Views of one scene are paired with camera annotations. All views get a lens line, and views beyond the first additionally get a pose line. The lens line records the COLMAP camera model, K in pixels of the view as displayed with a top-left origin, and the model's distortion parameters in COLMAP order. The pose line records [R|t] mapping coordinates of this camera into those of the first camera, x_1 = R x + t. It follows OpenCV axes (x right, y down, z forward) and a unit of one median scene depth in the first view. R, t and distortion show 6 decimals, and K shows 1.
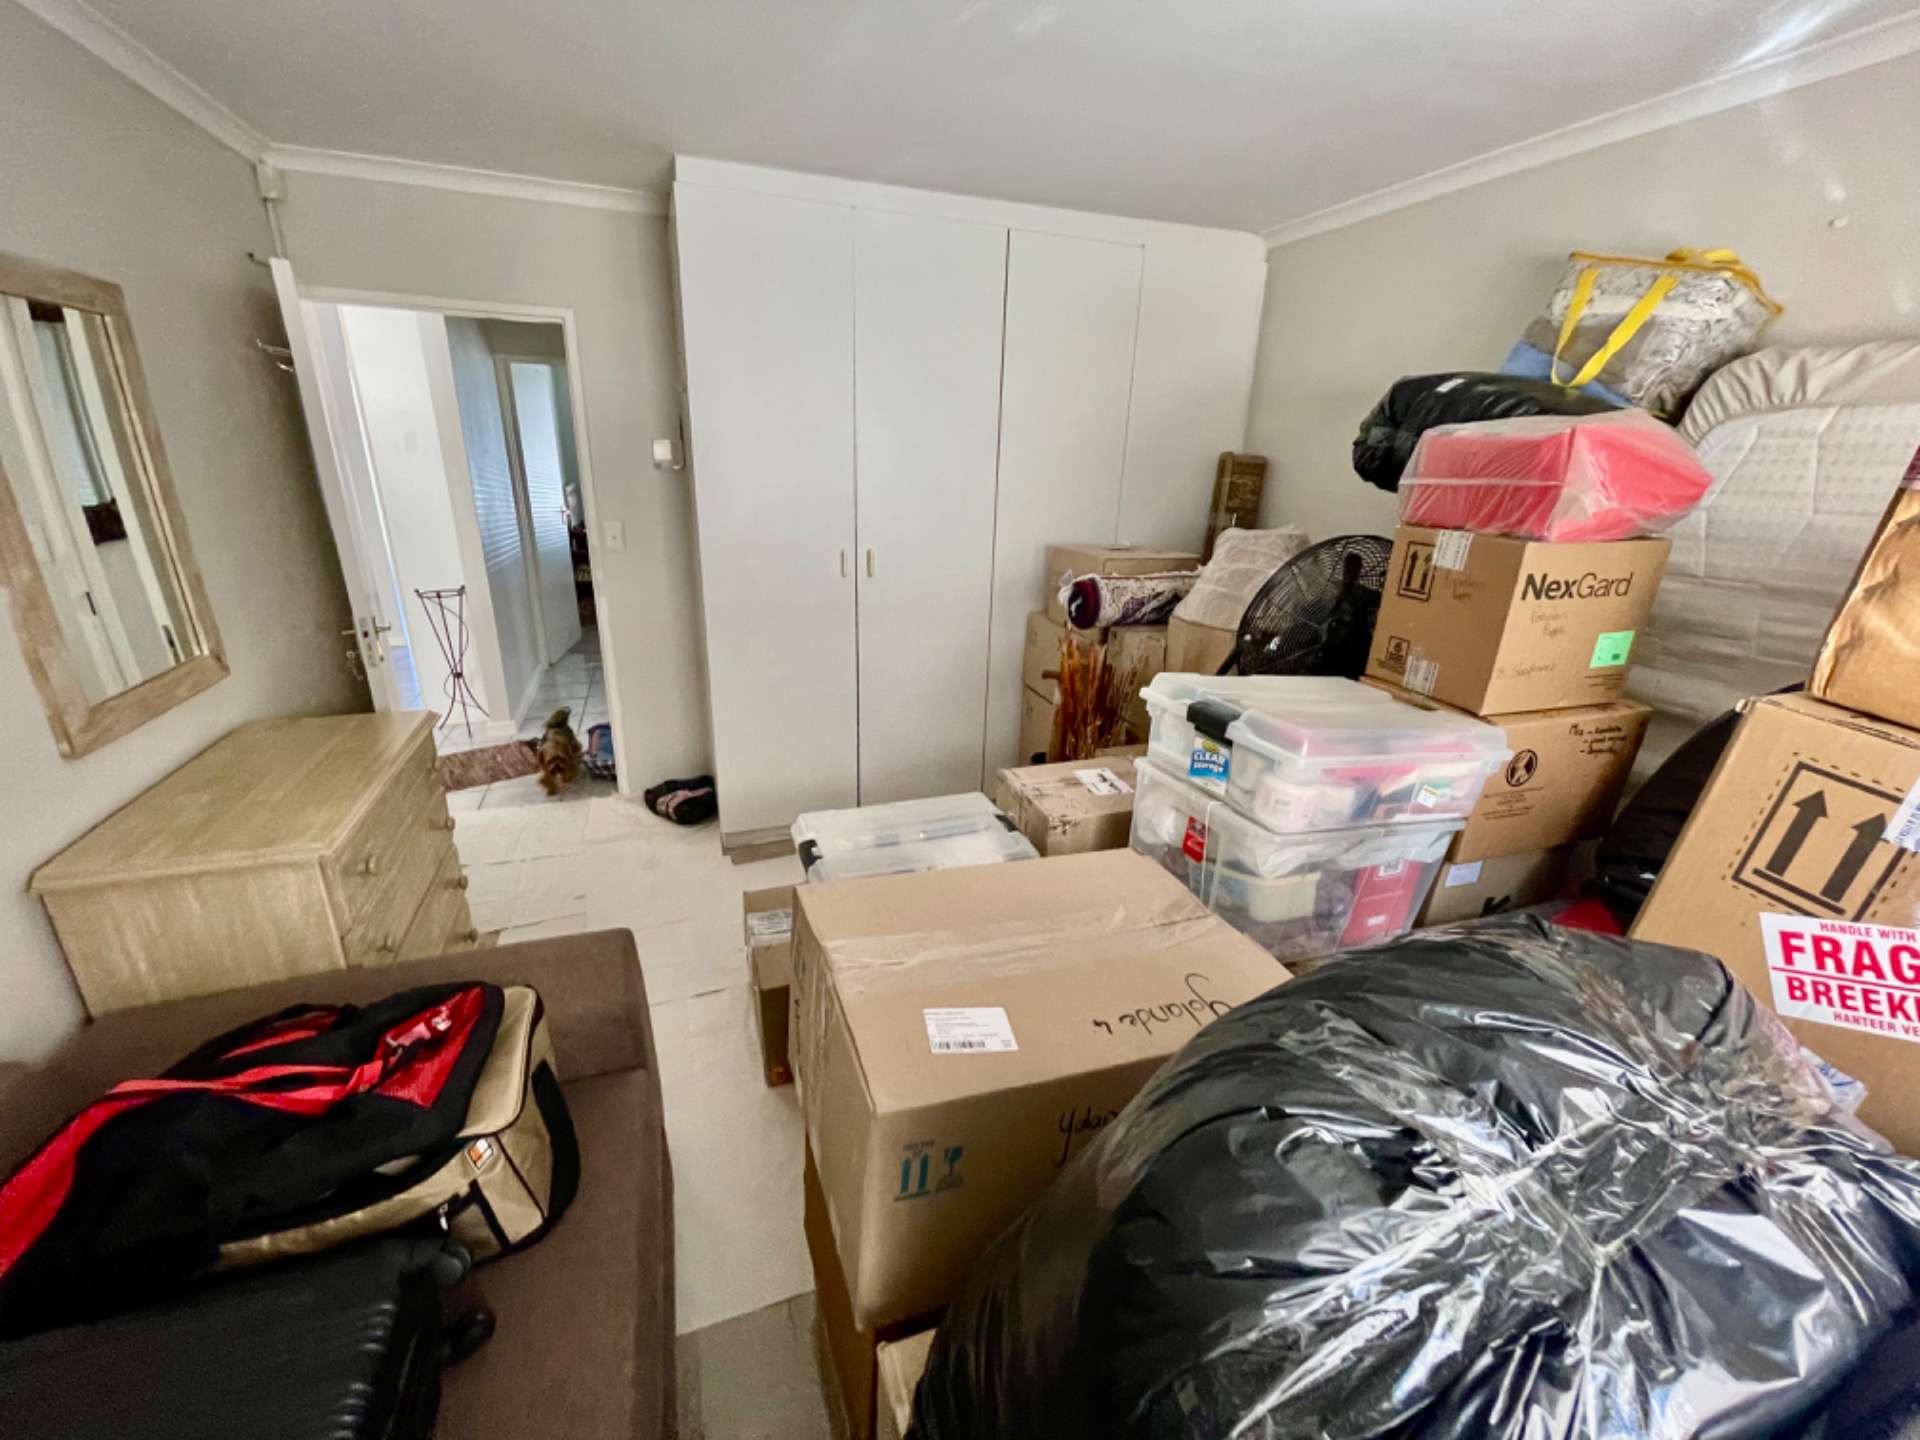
lens RADIAL K [[772.4, 0, 955.4], [0, 772.4, 717.3], [0, 0, 1]] dist [-0.009618, 0.003057]
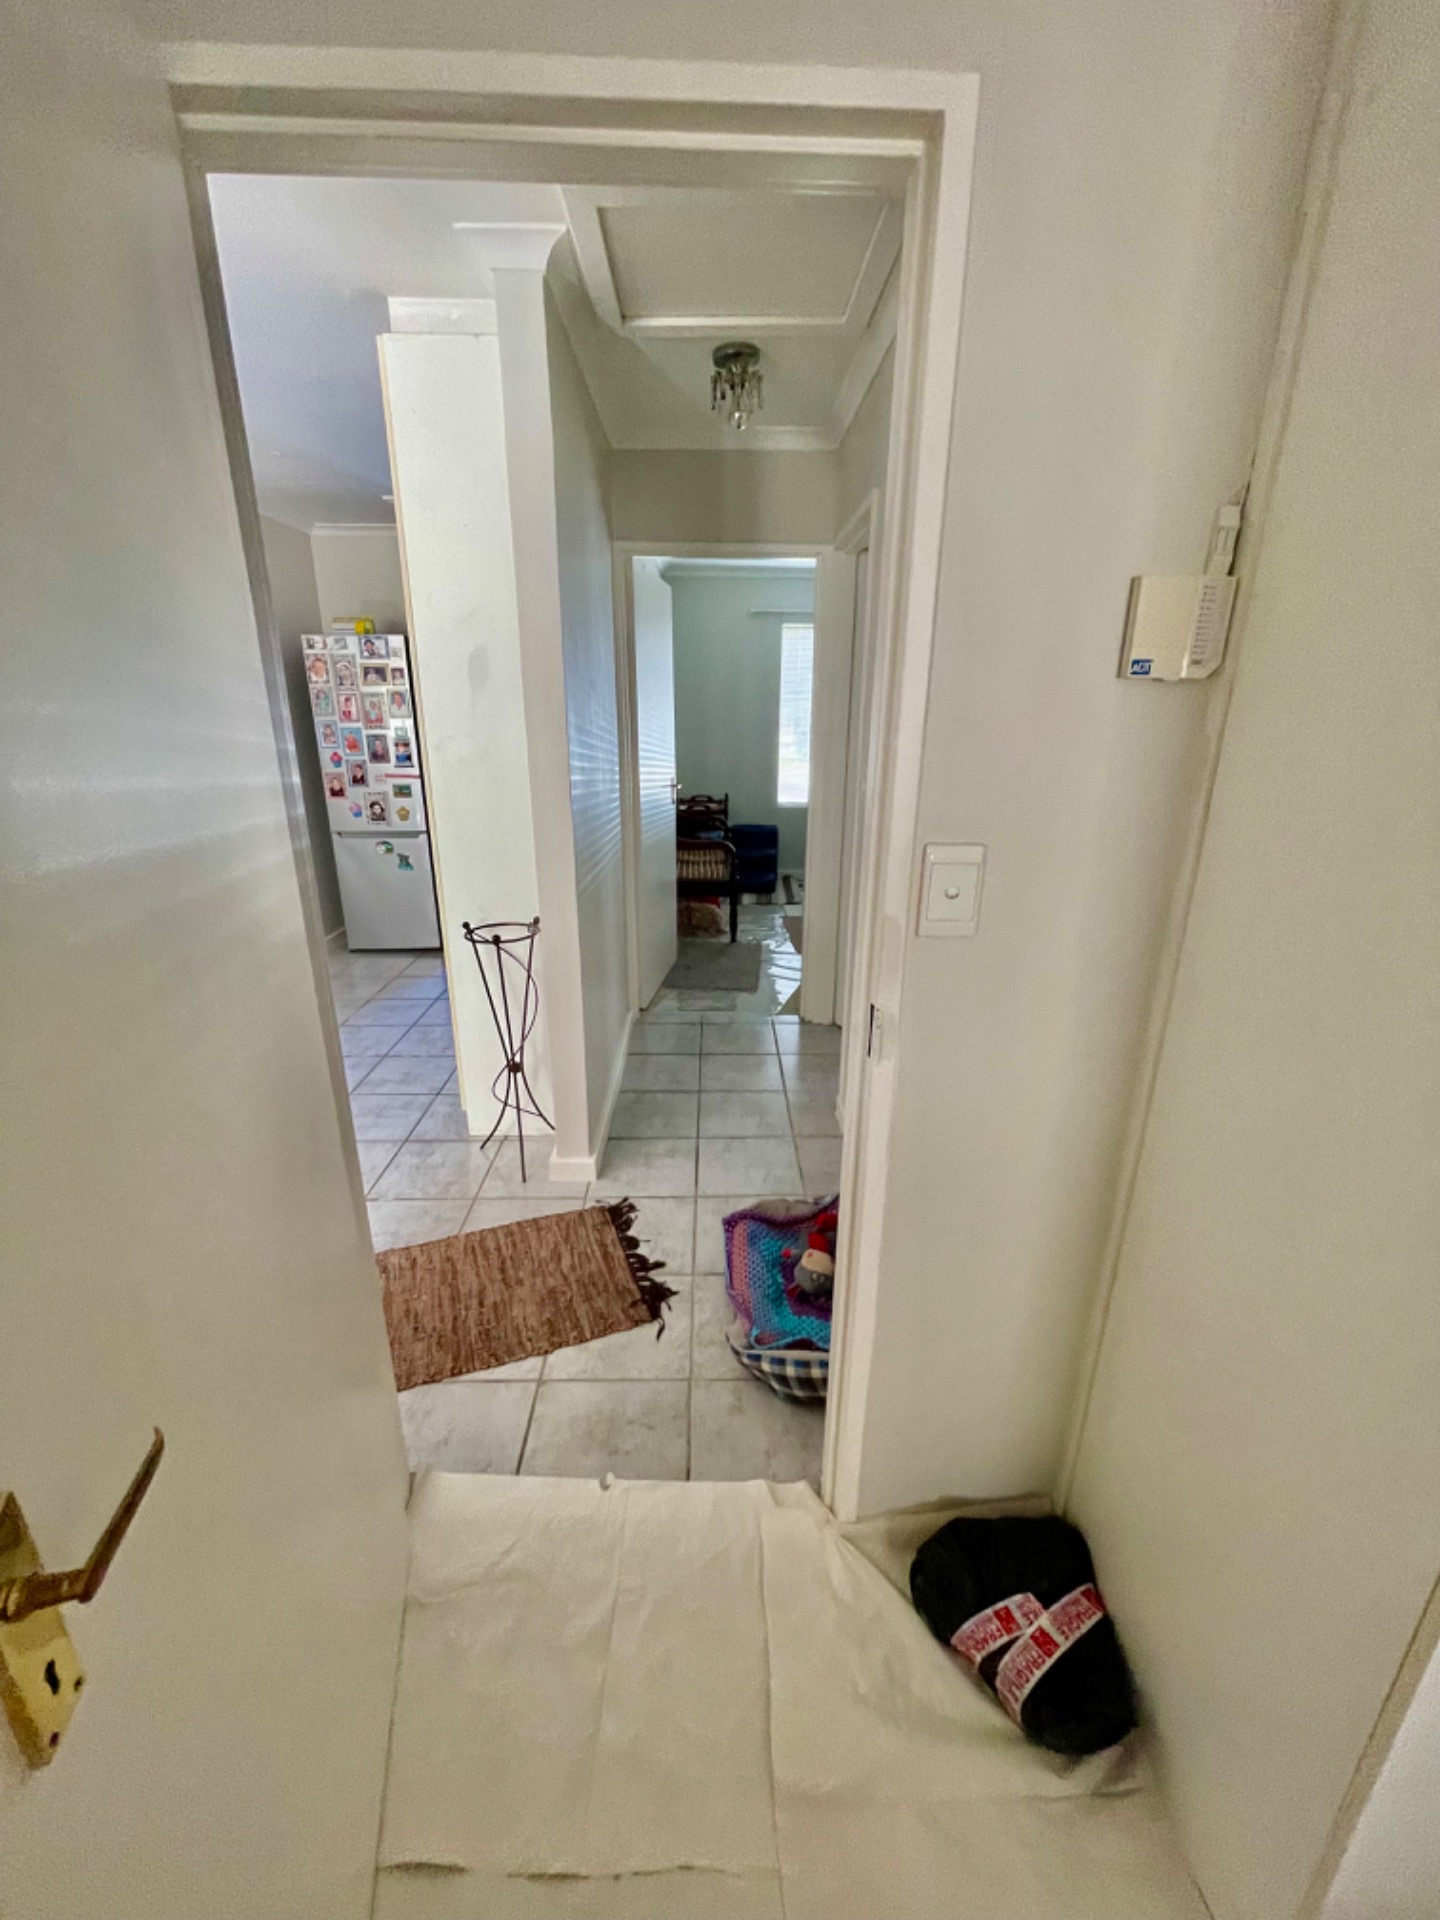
lens RADIAL K [[772.4, 0, 720.0], [0, 772.4, 960.0], [0, 0, 1]] dist [-0.009618, 0.003057]
pose [[0.942515, 0.081828, -0.323989, -0.331640], [-0.090095, 0.995877, -0.010573, -0.151021], [0.321788, 0.039155, 0.946002, 0.516065]]
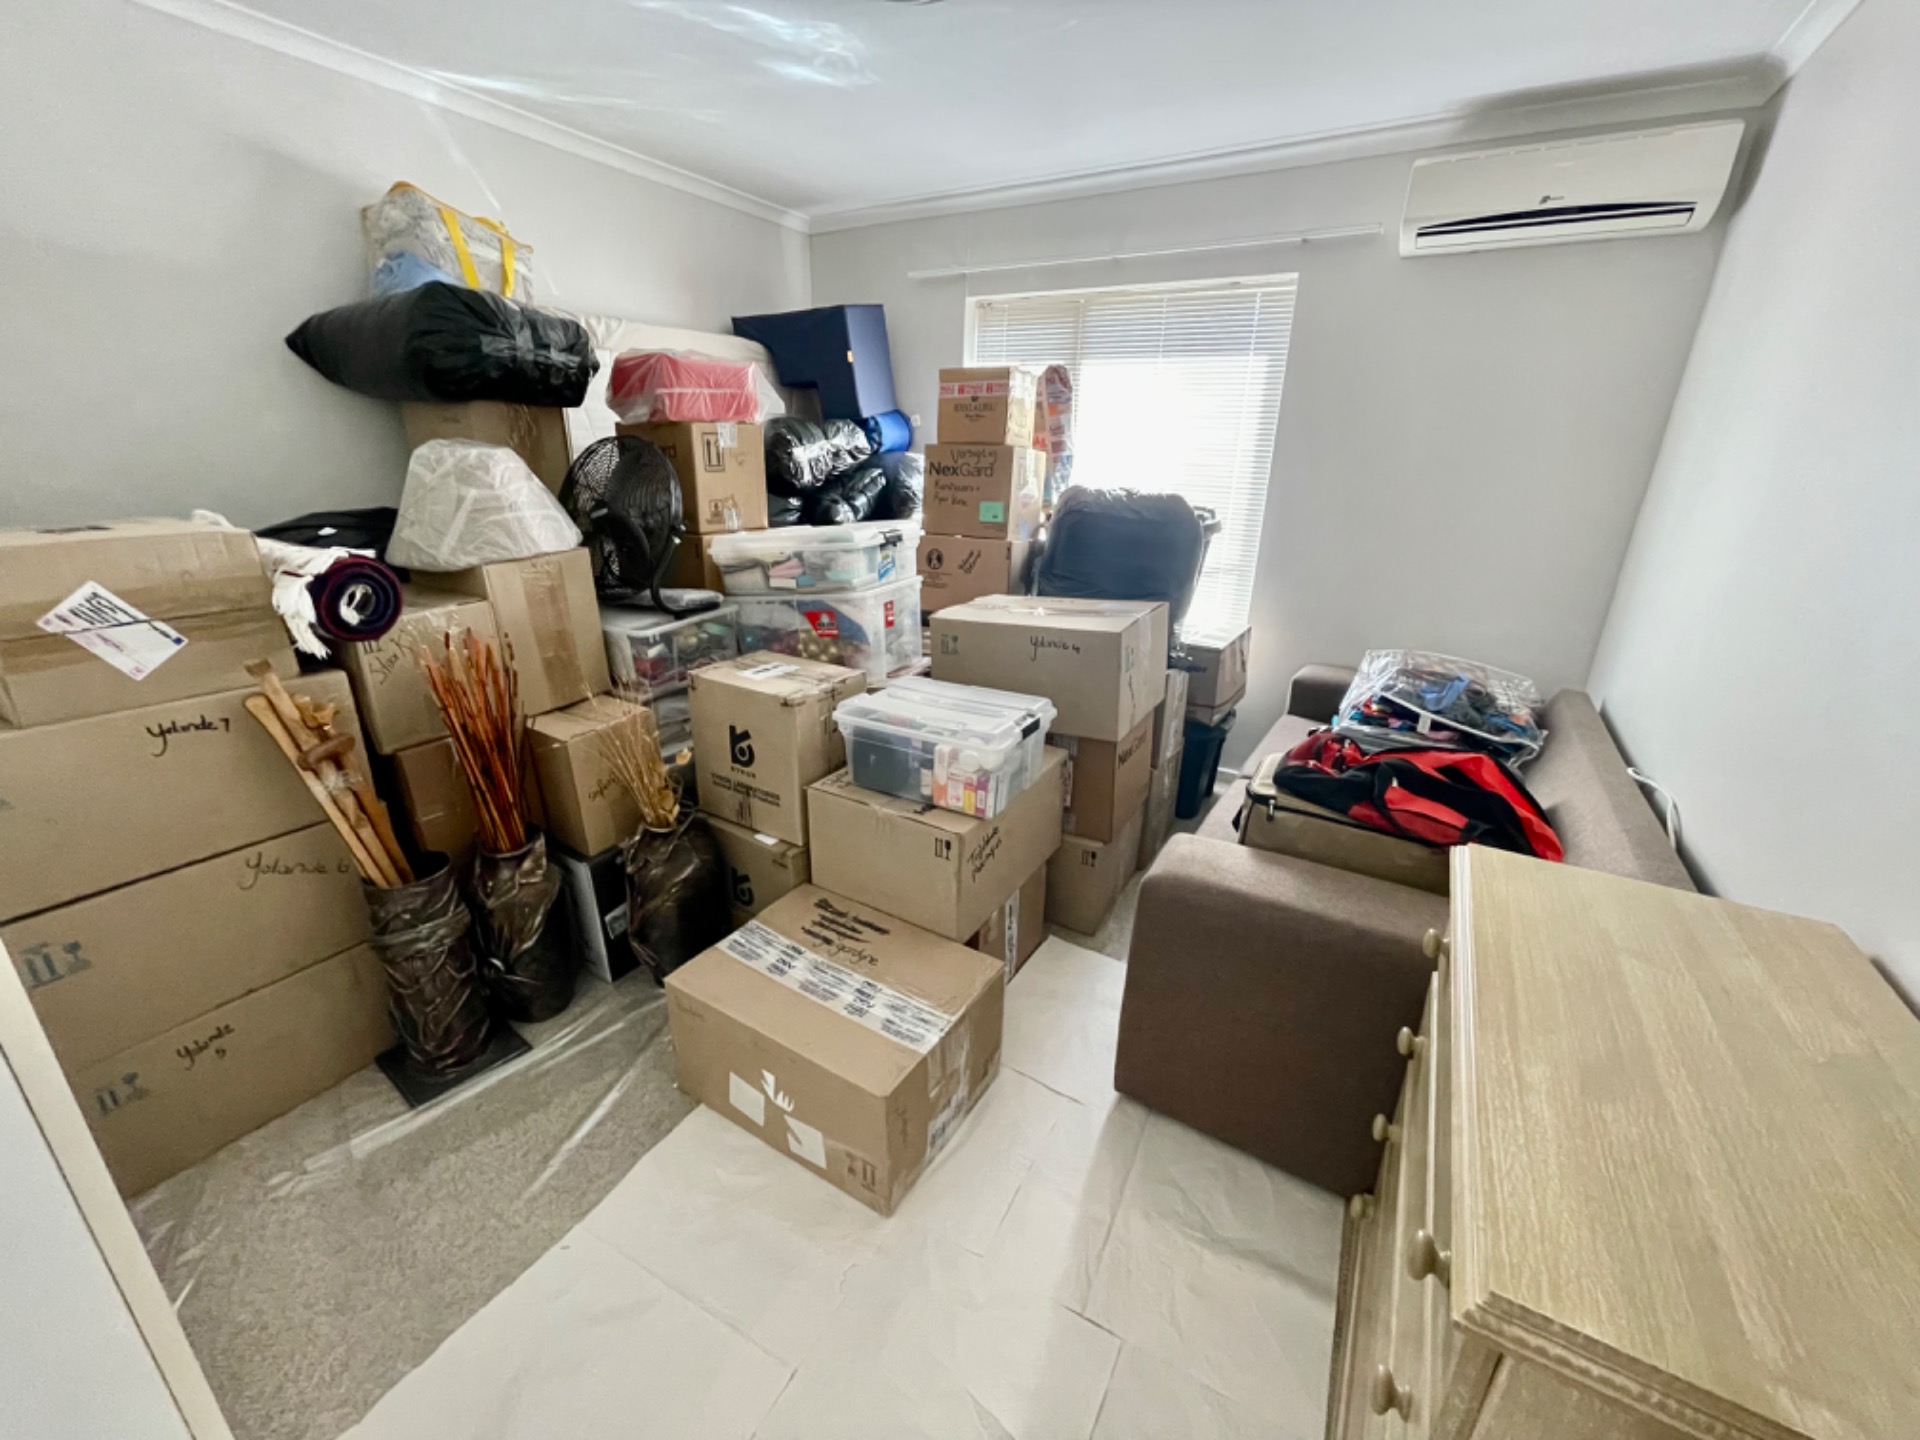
lens RADIAL K [[772.4, 0, 955.4], [0, 772.4, 717.3], [0, 0, 1]] dist [-0.009618, 0.003057]
pose [[-0.621539, -0.304380, 0.721832, -0.938499], [0.222837, 0.814670, 0.535403, -0.466419], [-0.751021, 0.493625, -0.438522, 1.549520]]
